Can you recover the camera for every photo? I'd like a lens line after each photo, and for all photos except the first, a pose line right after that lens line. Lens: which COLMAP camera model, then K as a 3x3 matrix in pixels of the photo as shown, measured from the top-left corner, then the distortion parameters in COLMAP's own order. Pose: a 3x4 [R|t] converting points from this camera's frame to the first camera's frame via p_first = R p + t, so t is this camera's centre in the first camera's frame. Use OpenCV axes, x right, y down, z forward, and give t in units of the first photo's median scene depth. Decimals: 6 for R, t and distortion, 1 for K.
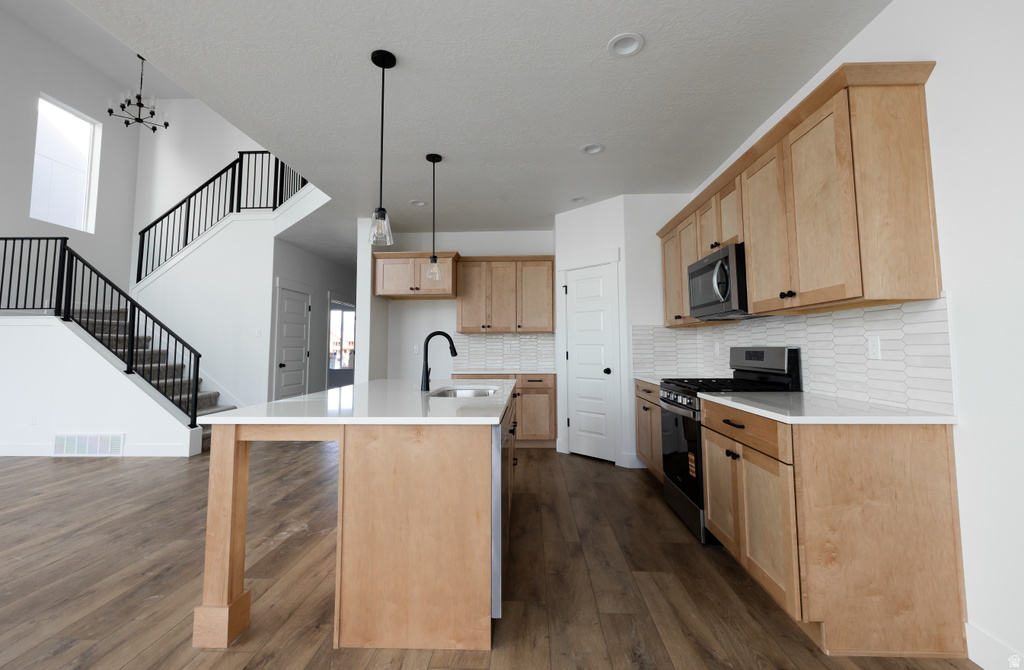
lens RADIAL K [[434.0, 0, 519.2], [0, 434.0, 312.8], [0, 0, 1]] dist [0.001906, -0.001731]
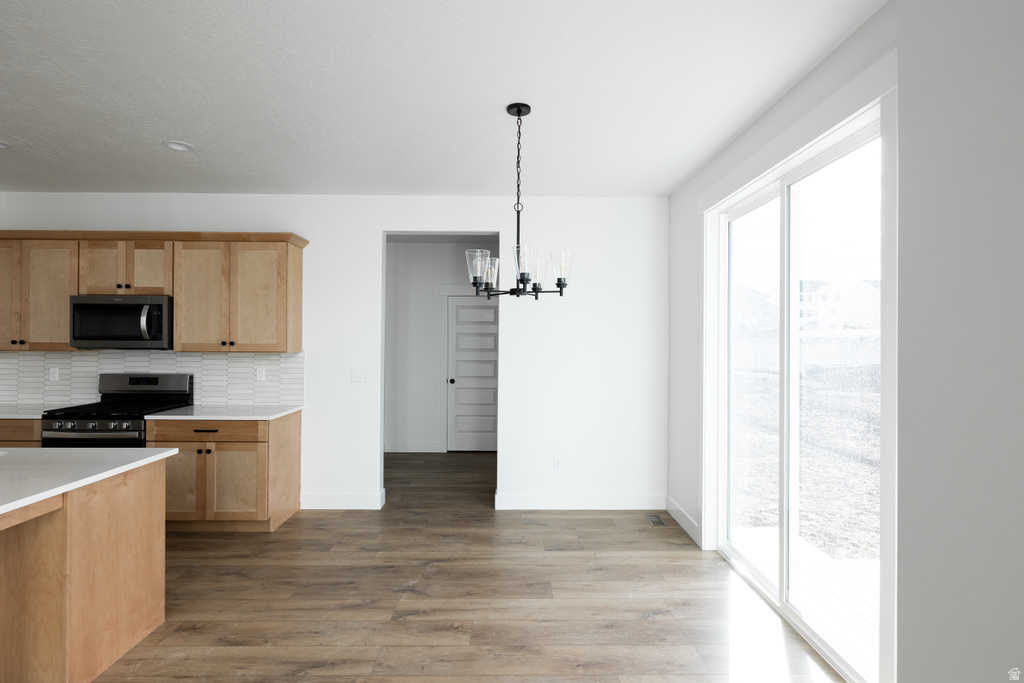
lens RADIAL K [[522.3, 0, 513.1], [0, 522.3, 336.9], [0, 0, 1]] dist [-0.003393, 0.000917]
pose [[-0.039495, 0.008963, 0.999180, -0.985654], [-0.086571, 0.996169, -0.012358, -0.098767], [-0.995463, -0.086988, -0.038568, 0.036851]]
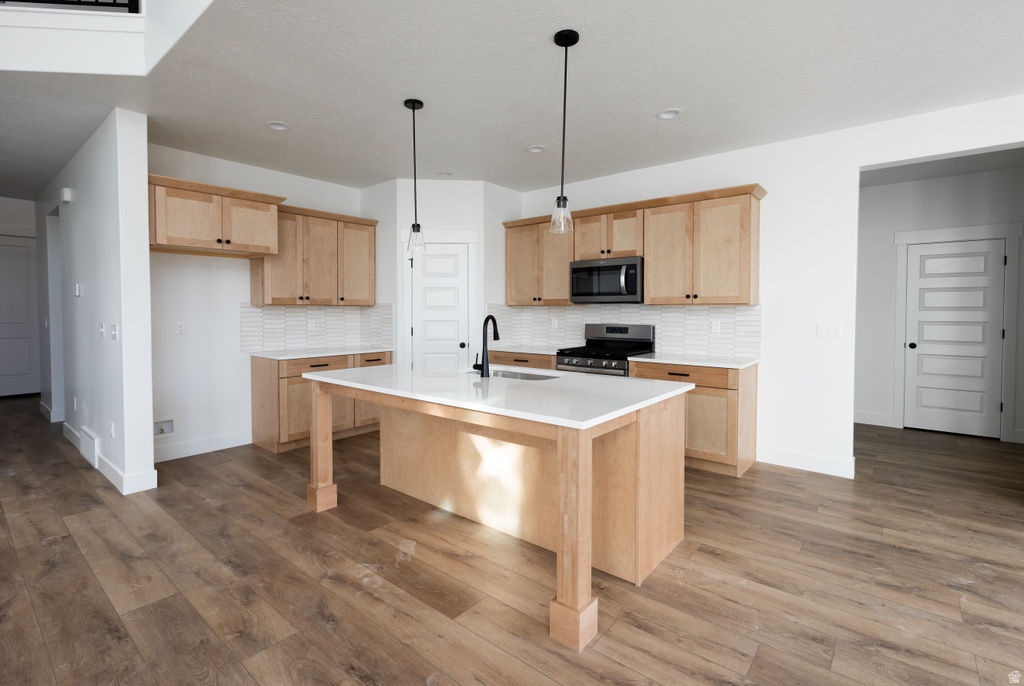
lens RADIAL K [[473.0, 0, 511.0], [0, 473.0, 321.8], [0, 0, 1]] dist [-0.004833, 0.002438]
pose [[0.615525, -0.015425, 0.787967, -0.965870], [-0.066355, 0.995244, 0.071316, -0.020807], [-0.785319, -0.096183, 0.611574, 0.311537]]
